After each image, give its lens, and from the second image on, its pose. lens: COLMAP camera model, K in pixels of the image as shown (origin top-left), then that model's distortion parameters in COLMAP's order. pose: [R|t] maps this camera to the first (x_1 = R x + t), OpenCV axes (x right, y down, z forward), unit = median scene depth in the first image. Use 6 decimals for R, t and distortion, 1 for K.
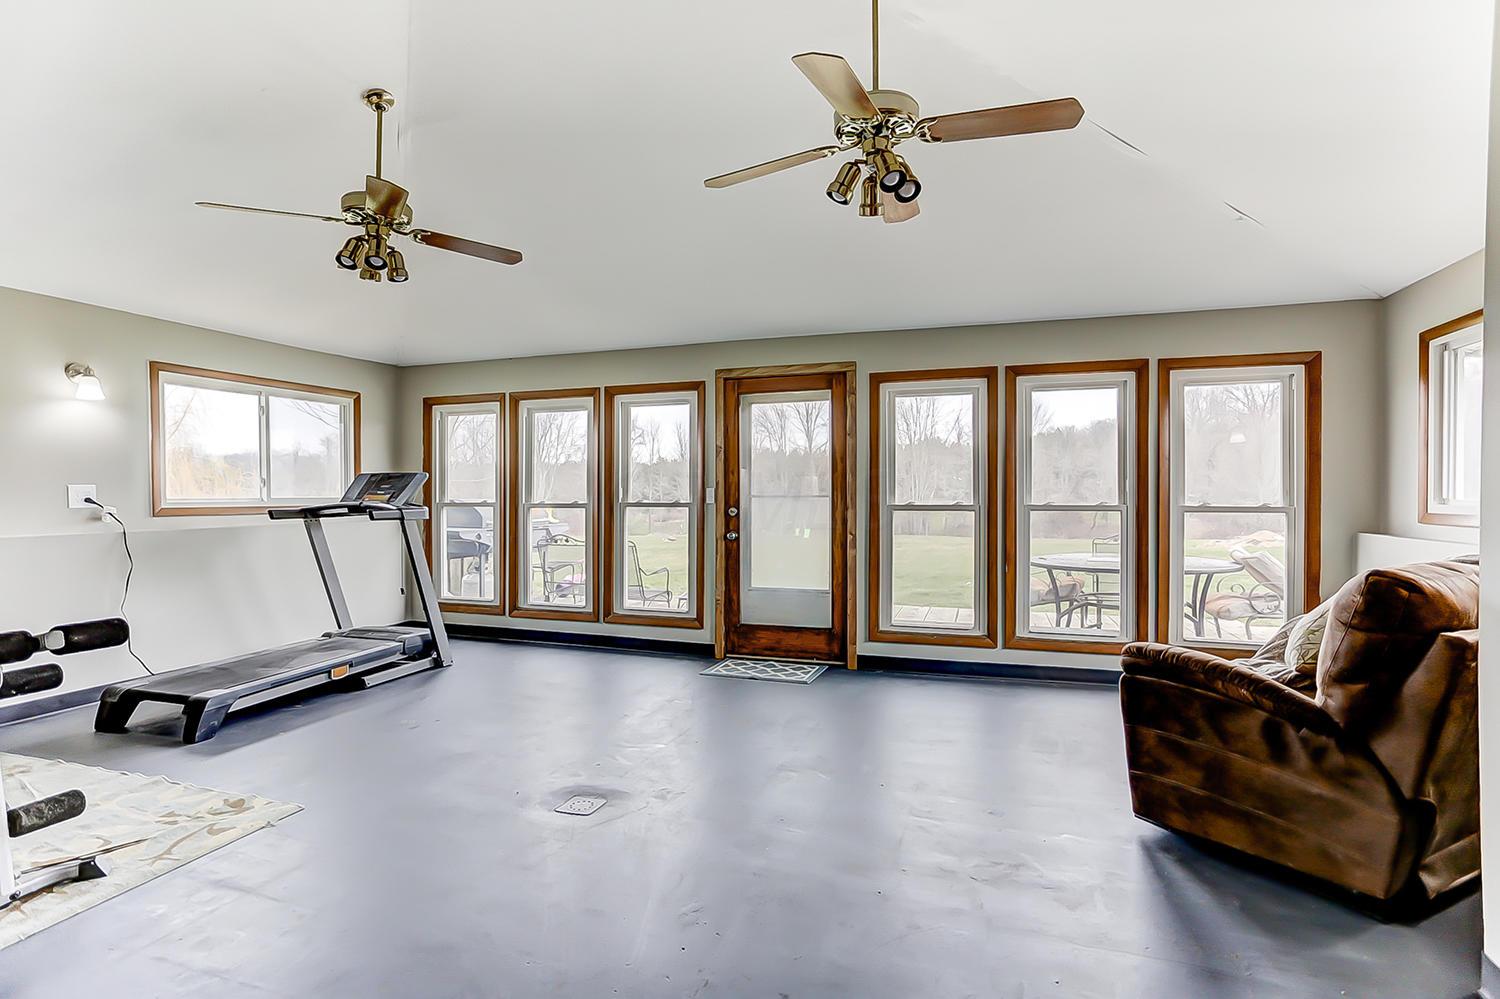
lens RADIAL K [[750.4, 0, 748.1], [0, 750.4, 496.8], [0, 0, 1]] dist [-0.000256, 0.000383]
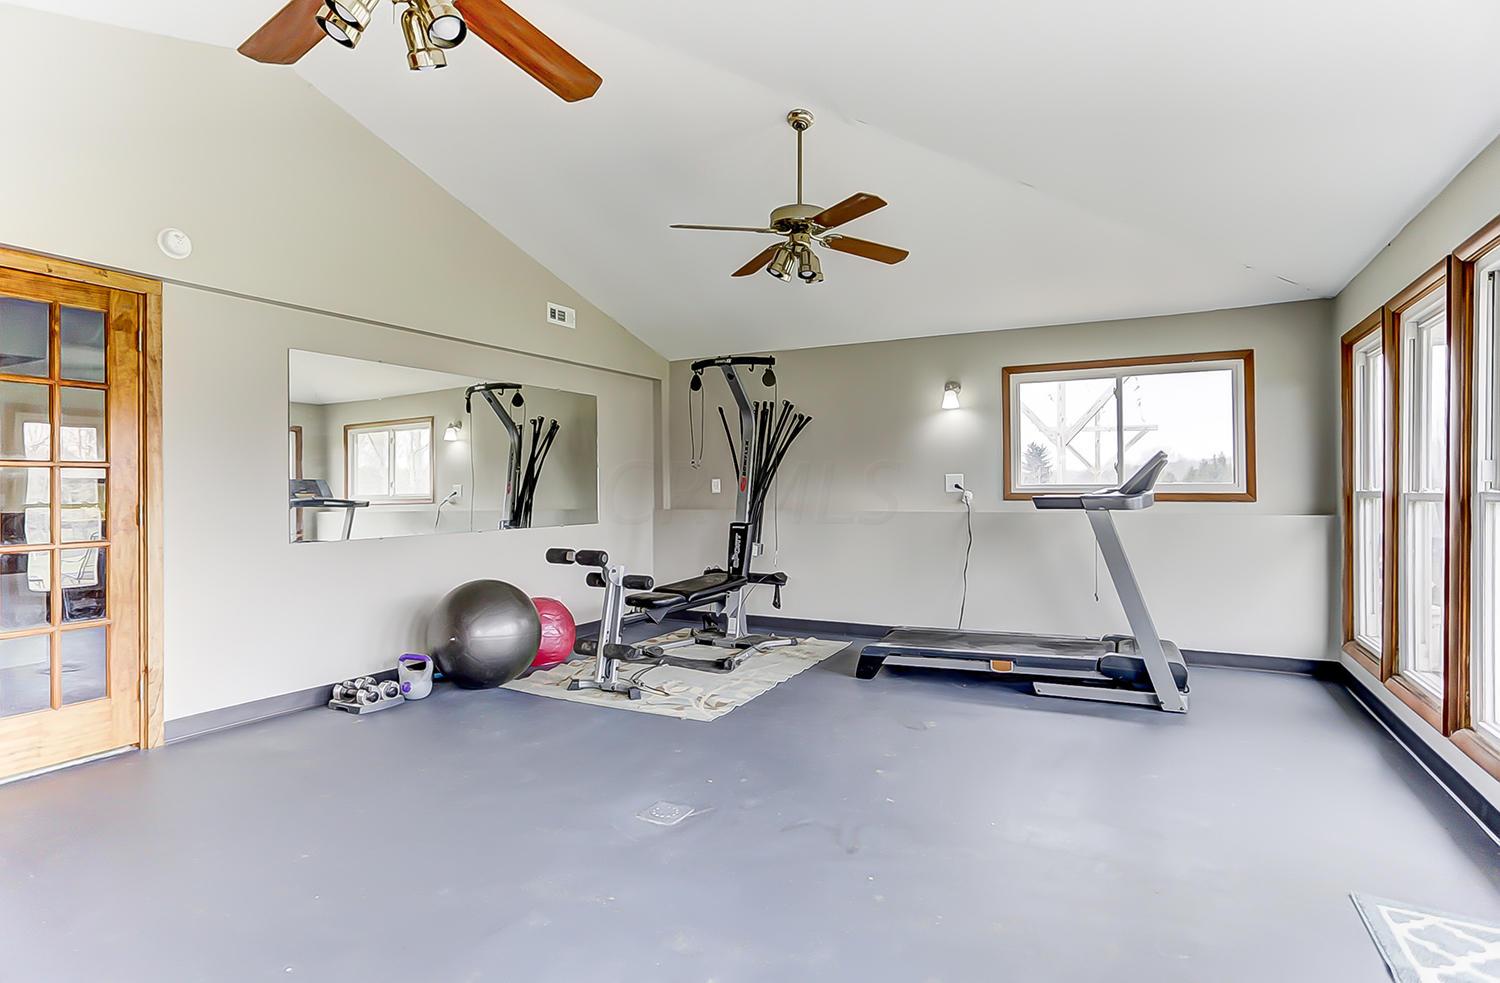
lens RADIAL K [[780.0, 0, 746.2], [0, 780.0, 490.2], [0, 0, 1]] dist [-0.001458, -0.000062]
pose [[-0.124036, 0.008928, -0.992238, 0.423260], [-0.001210, 0.999957, 0.009149, -0.000153], [0.992277, 0.002335, -0.124020, 0.699835]]
